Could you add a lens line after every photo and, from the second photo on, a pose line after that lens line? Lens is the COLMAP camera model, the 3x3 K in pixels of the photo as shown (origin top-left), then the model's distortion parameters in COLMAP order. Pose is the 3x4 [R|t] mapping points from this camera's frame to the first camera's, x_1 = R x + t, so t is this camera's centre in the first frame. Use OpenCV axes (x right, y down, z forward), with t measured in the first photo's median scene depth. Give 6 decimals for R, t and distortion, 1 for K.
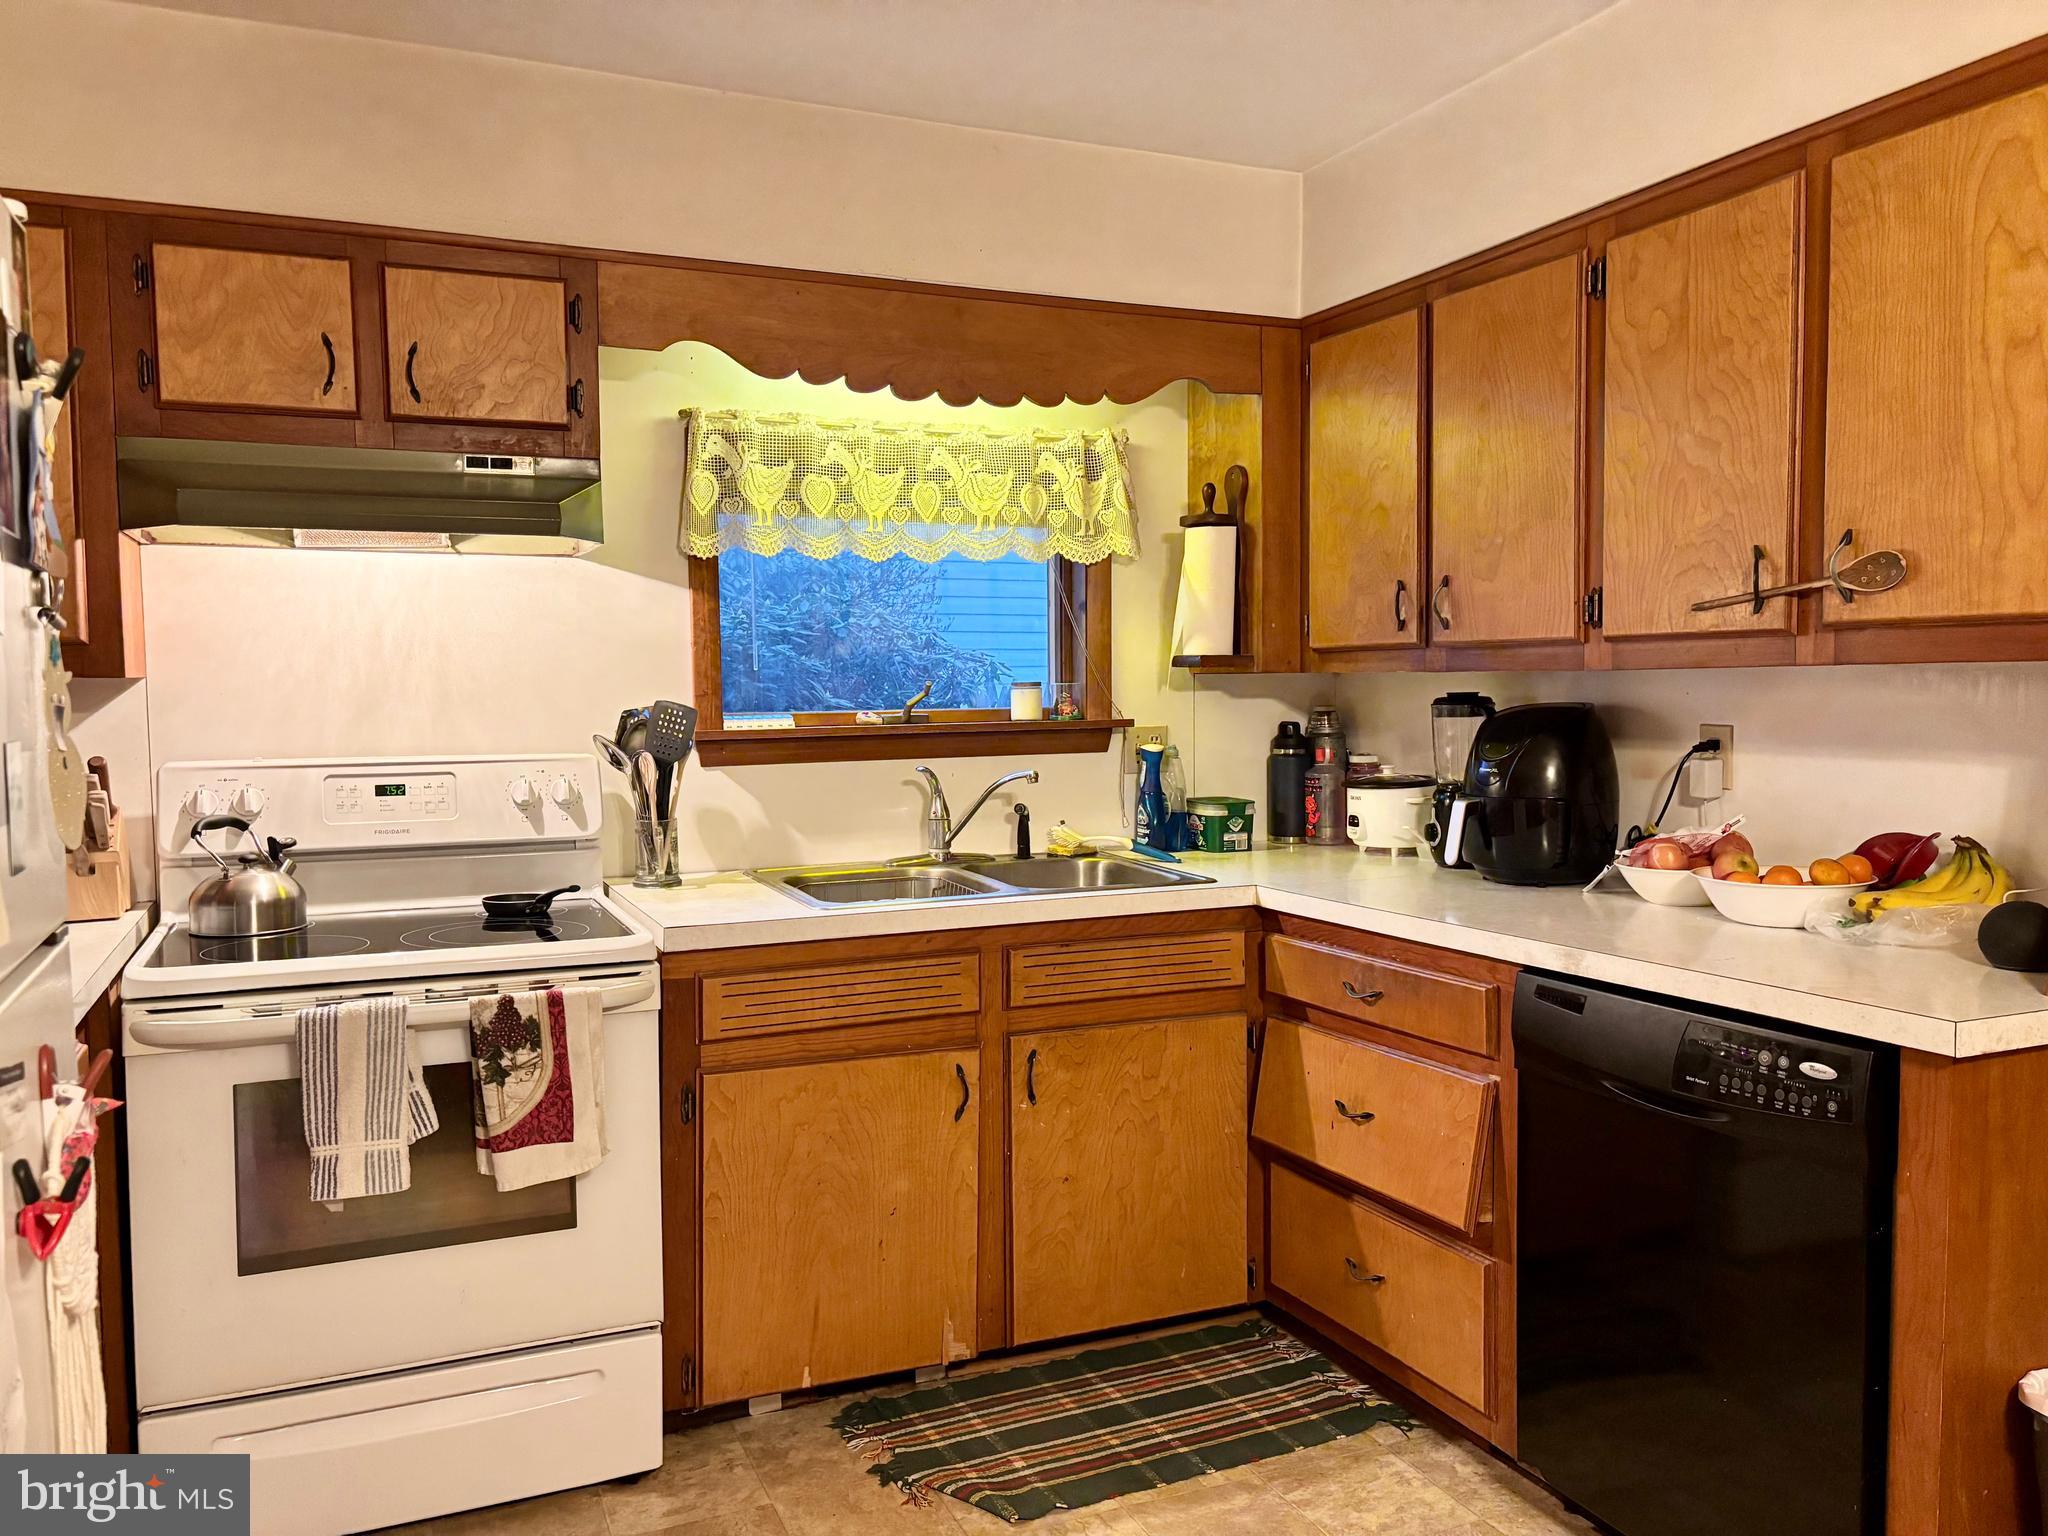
lens RADIAL K [[1556.5, 0, 1017.4], [0, 1556.5, 762.4], [0, 0, 1]] dist [0.075337, -0.089893]
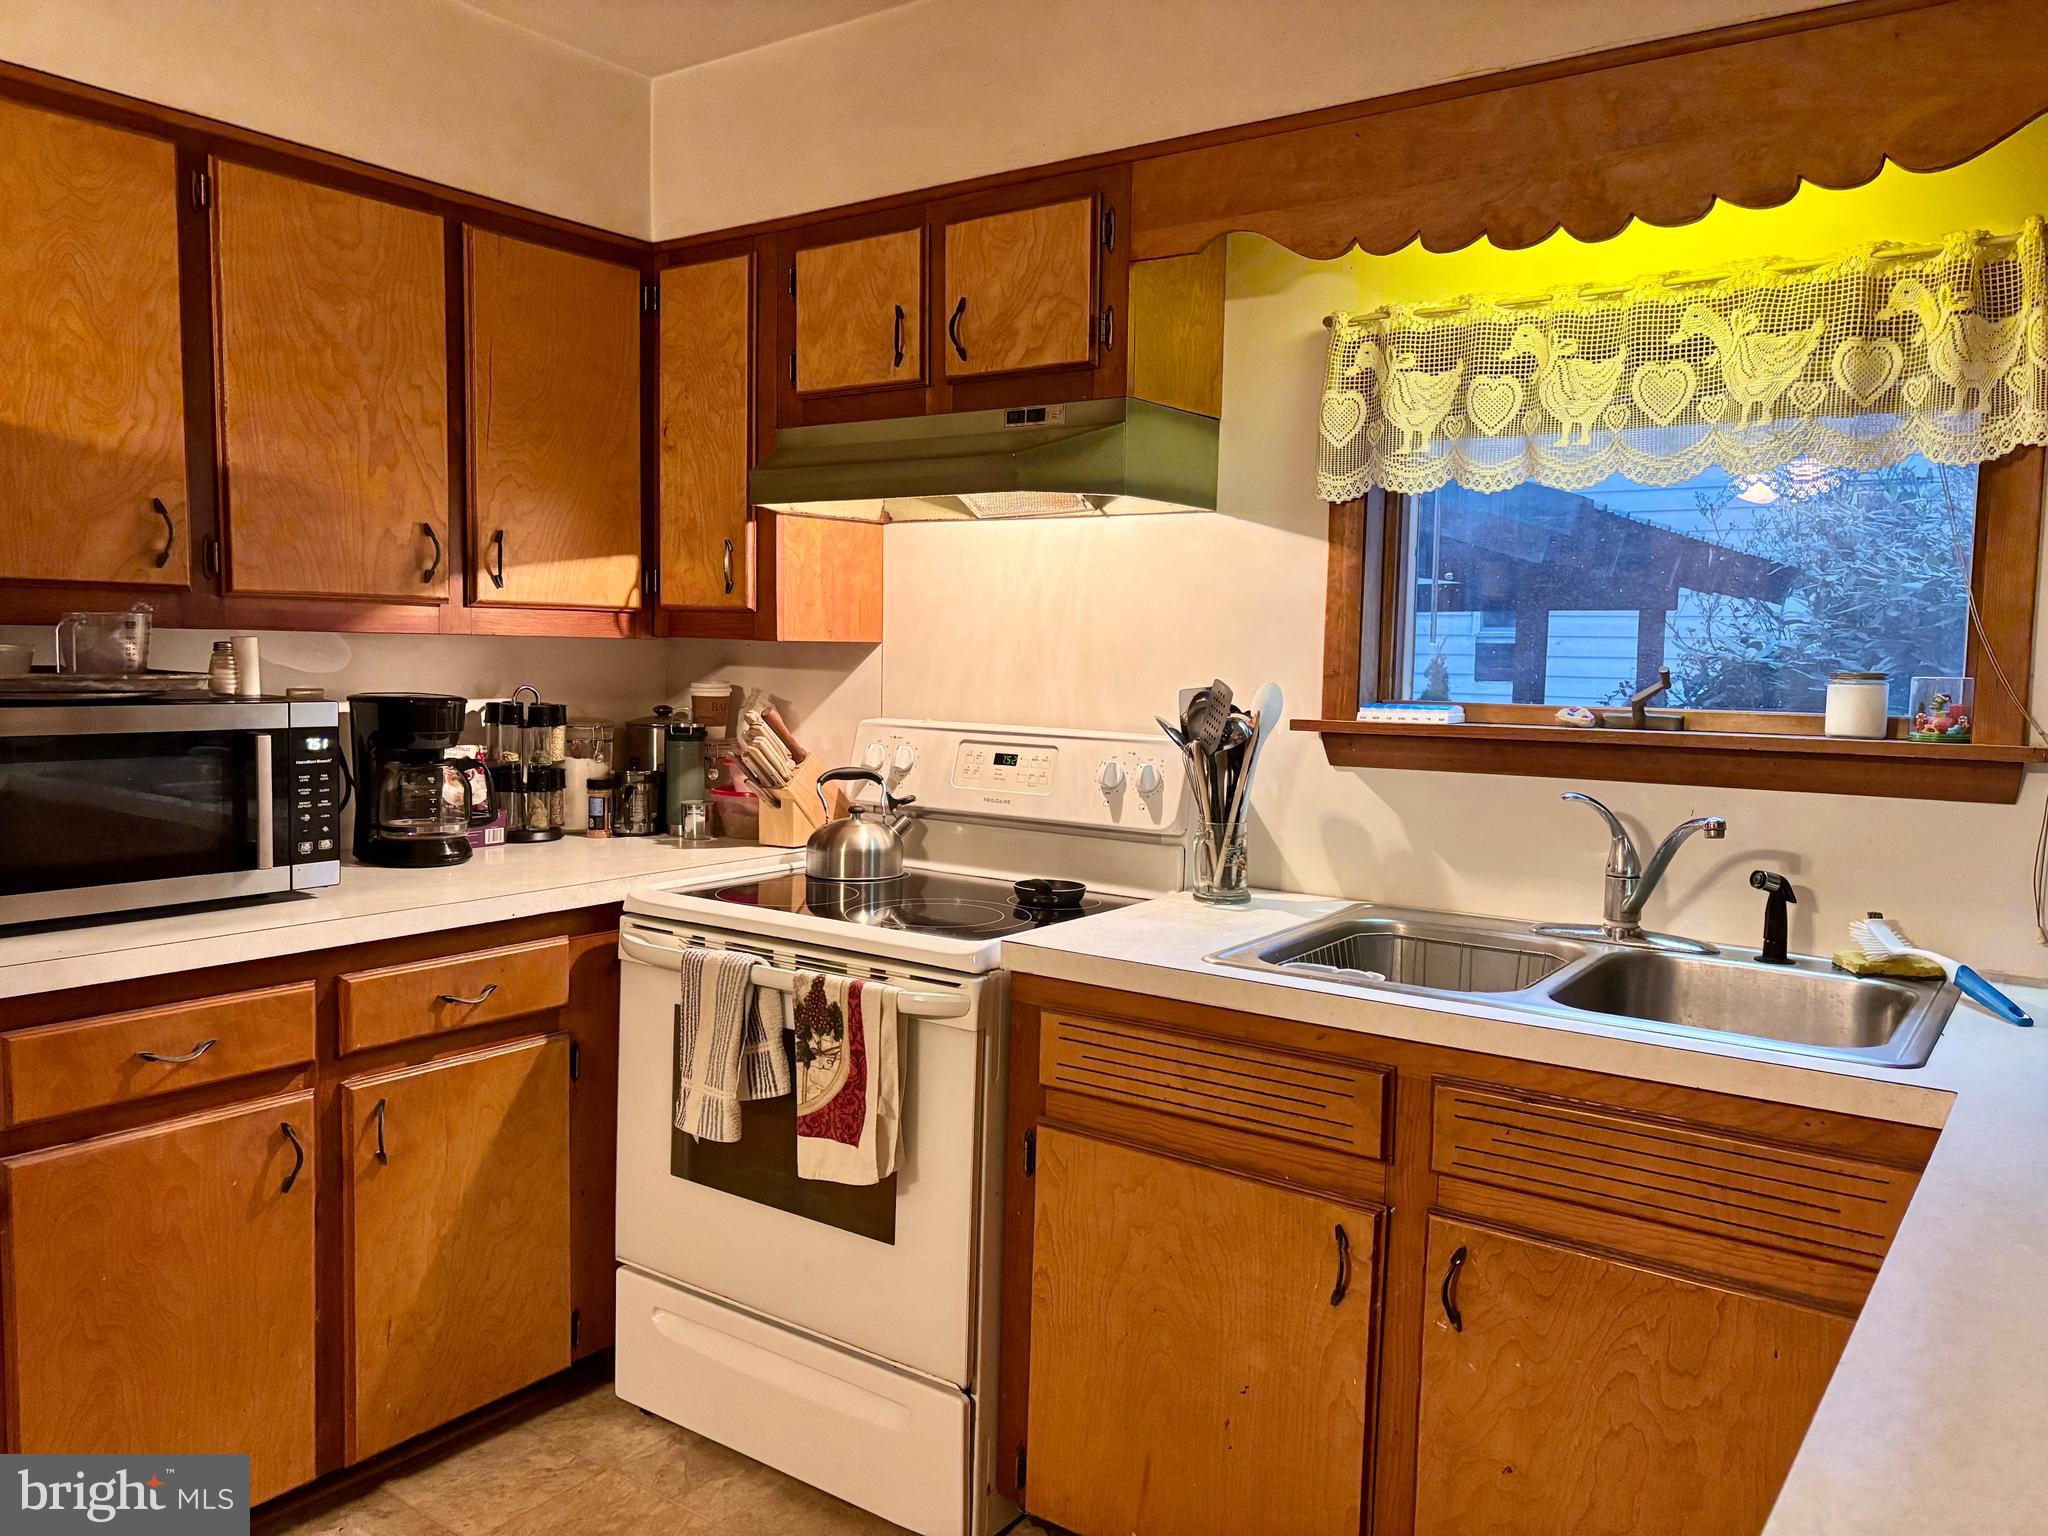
lens RADIAL K [[1556.5, 0, 1025.2], [0, 1556.5, 769.2], [0, 0, 1]] dist [0.075337, -0.089893]
pose [[0.505691, 0.087848, -0.858230, 0.464995], [-0.068652, 0.995745, 0.061472, -0.038419], [0.859979, 0.027833, 0.509570, 0.523920]]
